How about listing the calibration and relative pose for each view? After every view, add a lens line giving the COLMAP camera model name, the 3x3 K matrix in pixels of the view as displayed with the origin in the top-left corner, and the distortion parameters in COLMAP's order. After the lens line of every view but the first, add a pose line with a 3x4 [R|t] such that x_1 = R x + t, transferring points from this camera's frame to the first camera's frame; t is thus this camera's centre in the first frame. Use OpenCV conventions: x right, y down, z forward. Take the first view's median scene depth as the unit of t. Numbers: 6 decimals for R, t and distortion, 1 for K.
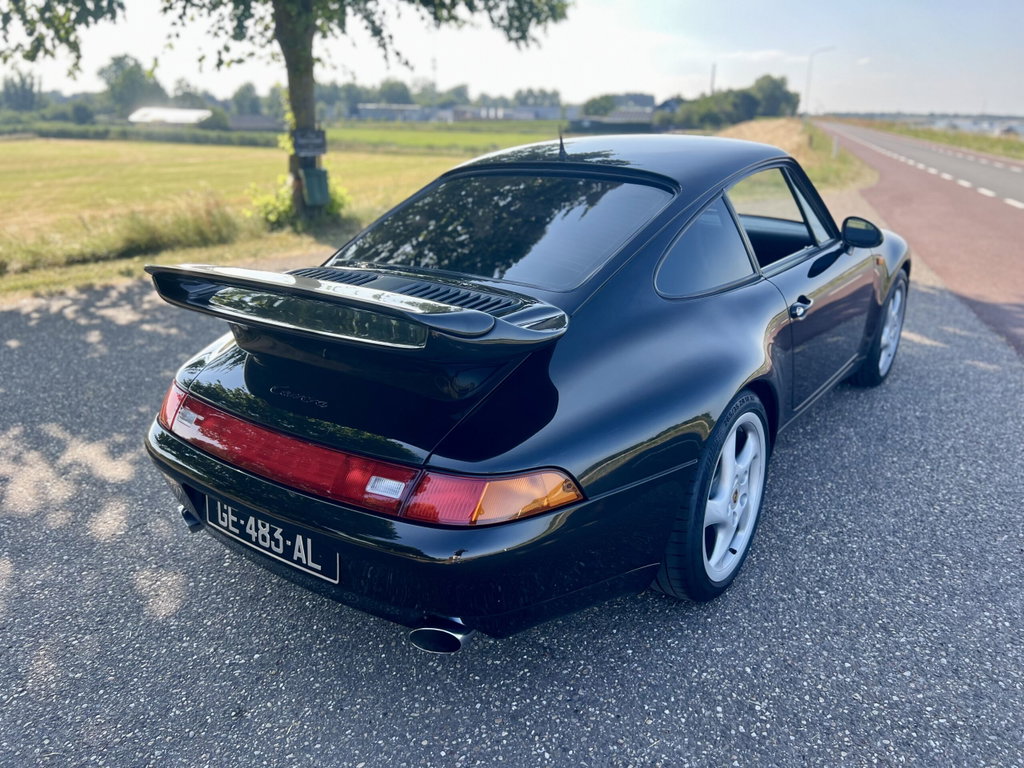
lens RADIAL K [[778.9, 0, 506.0], [0, 778.9, 381.9], [0, 0, 1]] dist [0.040260, -0.050903]
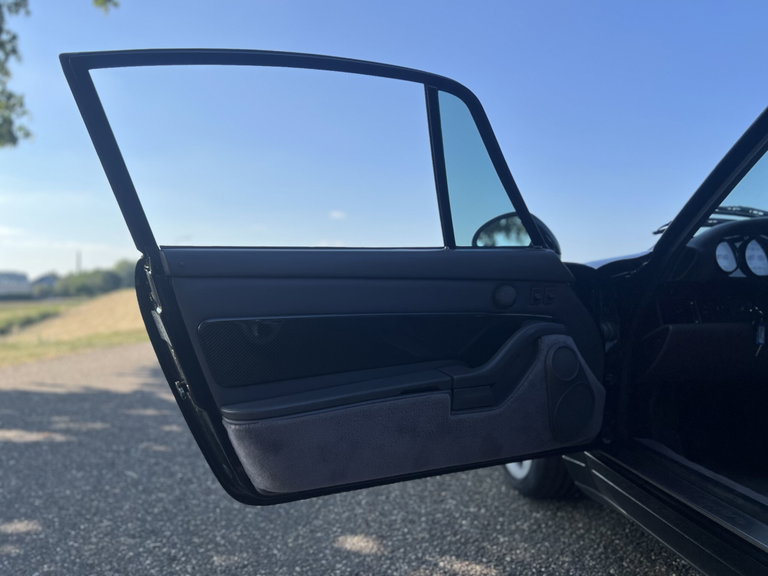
lens RADIAL K [[584.2, 0, 382.3], [0, 584.2, 285.1], [0, 0, 1]] dist [0.040260, -0.050903]
pose [[0.748364, -0.005824, 0.663263, -0.489137], [0.223902, 0.943485, -0.244346, -0.255100], [-0.624355, 0.331365, 0.707374, 1.585479]]
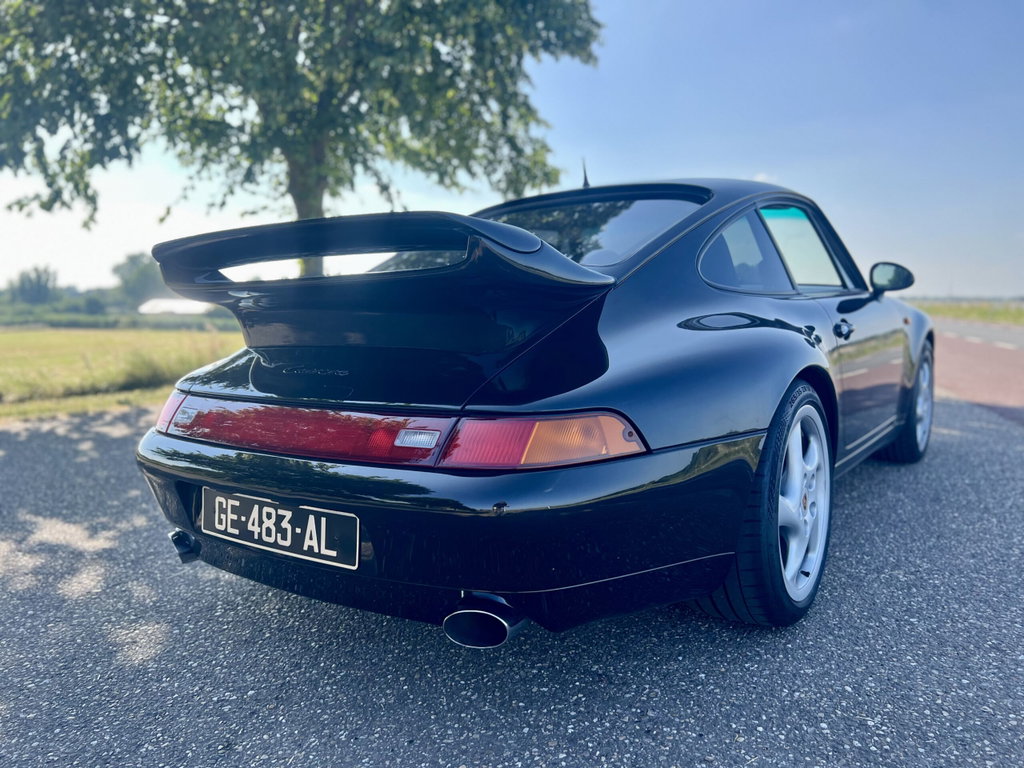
lens RADIAL K [[778.9, 0, 514.4], [0, 778.9, 391.2], [0, 0, 1]] dist [0.040260, -0.050903]
pose [[0.999728, -0.016752, 0.016244, -0.046557], [0.019833, 0.976793, -0.213267, 0.208142], [-0.012294, 0.213531, 0.976859, 0.116073]]
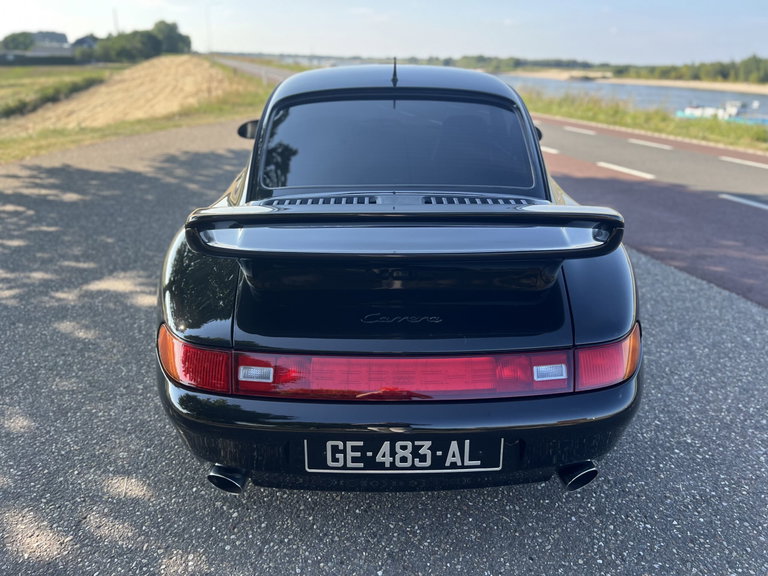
lens RADIAL K [[584.2, 0, 391.3], [0, 584.2, 289.5], [0, 0, 1]] dist [0.040260, -0.050903]
pose [[0.795234, -0.214069, 0.567254, -0.628346], [0.182496, 0.976720, 0.112752, -0.097843], [-0.578185, 0.013857, 0.815788, 0.326495]]
